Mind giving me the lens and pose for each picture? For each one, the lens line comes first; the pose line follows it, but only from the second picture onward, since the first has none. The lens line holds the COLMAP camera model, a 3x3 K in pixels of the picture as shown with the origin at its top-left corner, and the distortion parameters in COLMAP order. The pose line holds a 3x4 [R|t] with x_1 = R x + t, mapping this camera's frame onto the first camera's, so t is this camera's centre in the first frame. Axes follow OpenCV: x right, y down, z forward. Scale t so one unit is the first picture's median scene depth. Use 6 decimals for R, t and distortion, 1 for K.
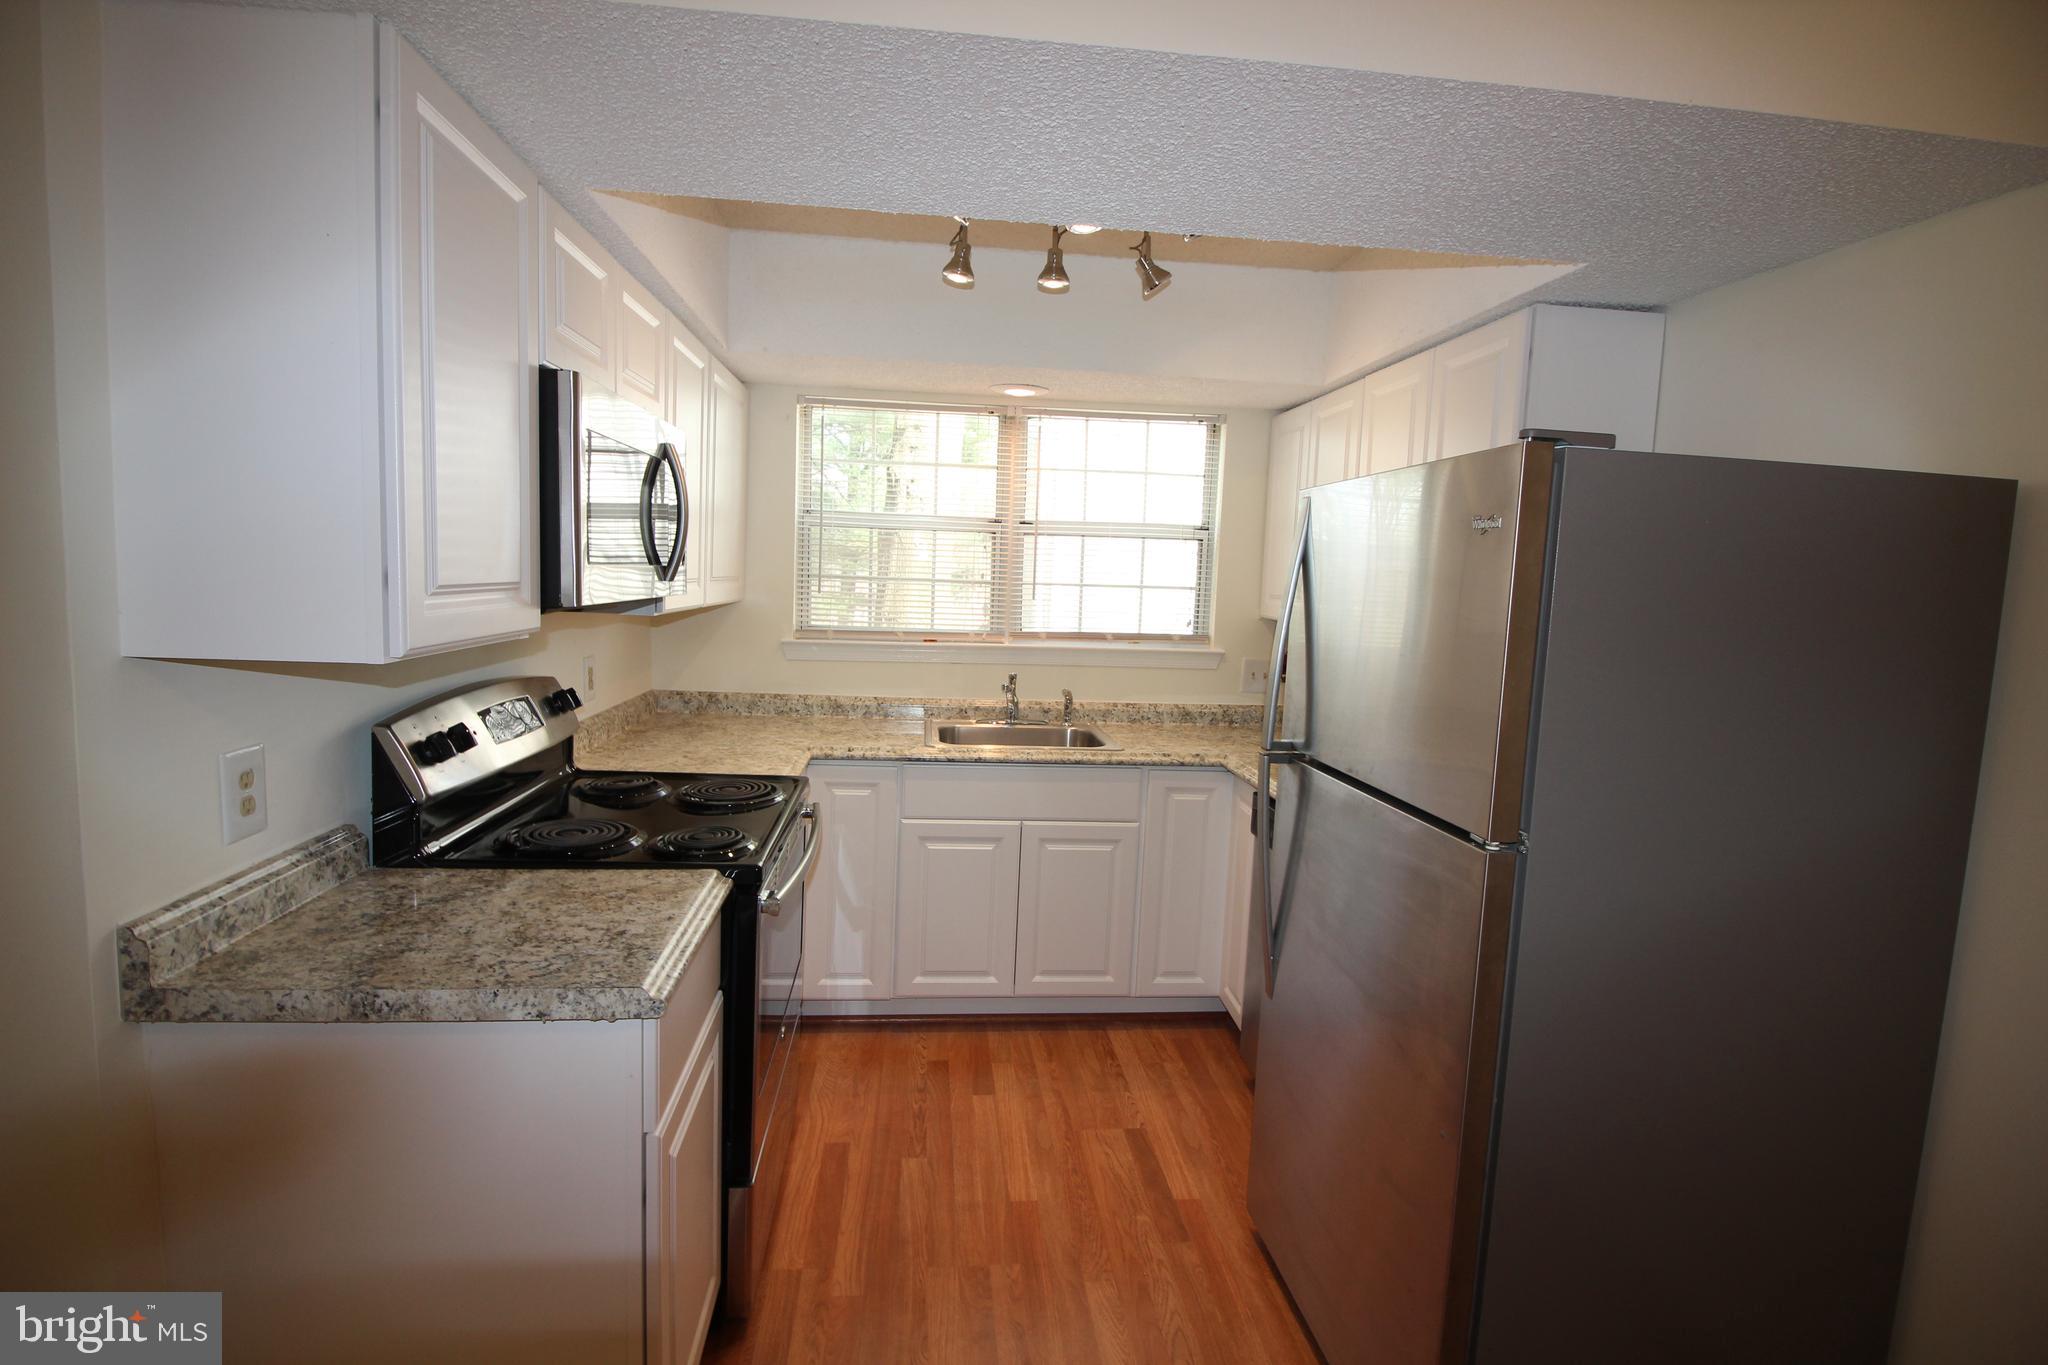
lens RADIAL K [[946.7, 0, 1019.8], [0, 946.7, 662.4], [0, 0, 1]] dist [-0.003423, -0.012001]
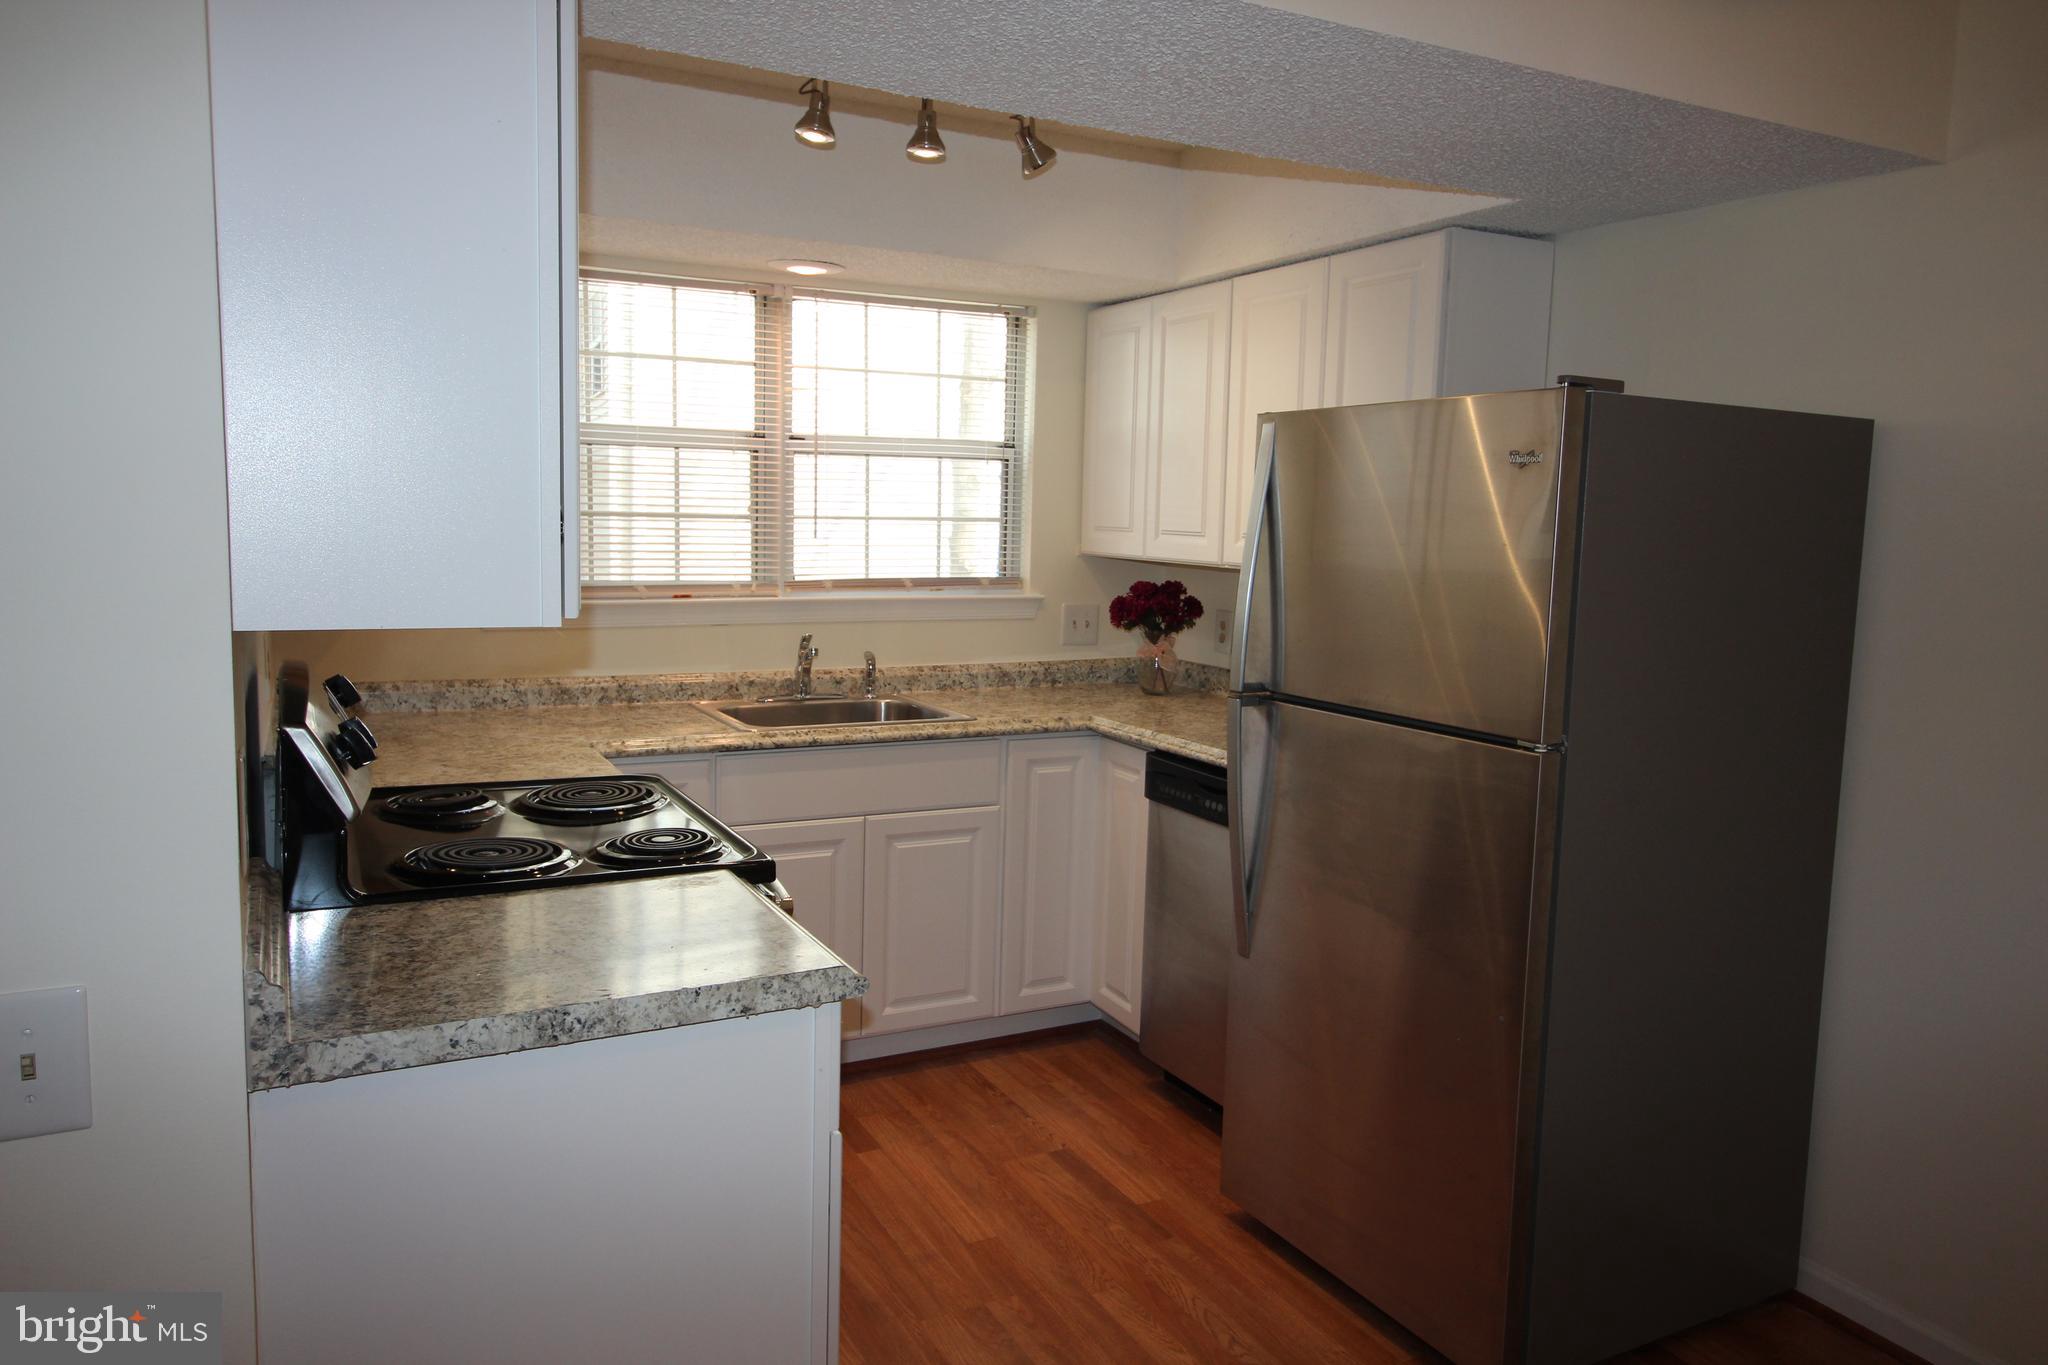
lens RADIAL K [[1375.2, 0, 1027.1], [0, 1375.2, 657.2], [0, 0, 1]] dist [0.003158, -0.003500]
pose [[0.927960, -0.054136, 0.368726, -0.303203], [0.045765, 0.998458, 0.031417, 0.003855], [-0.369858, -0.012279, 0.929007, -0.130998]]
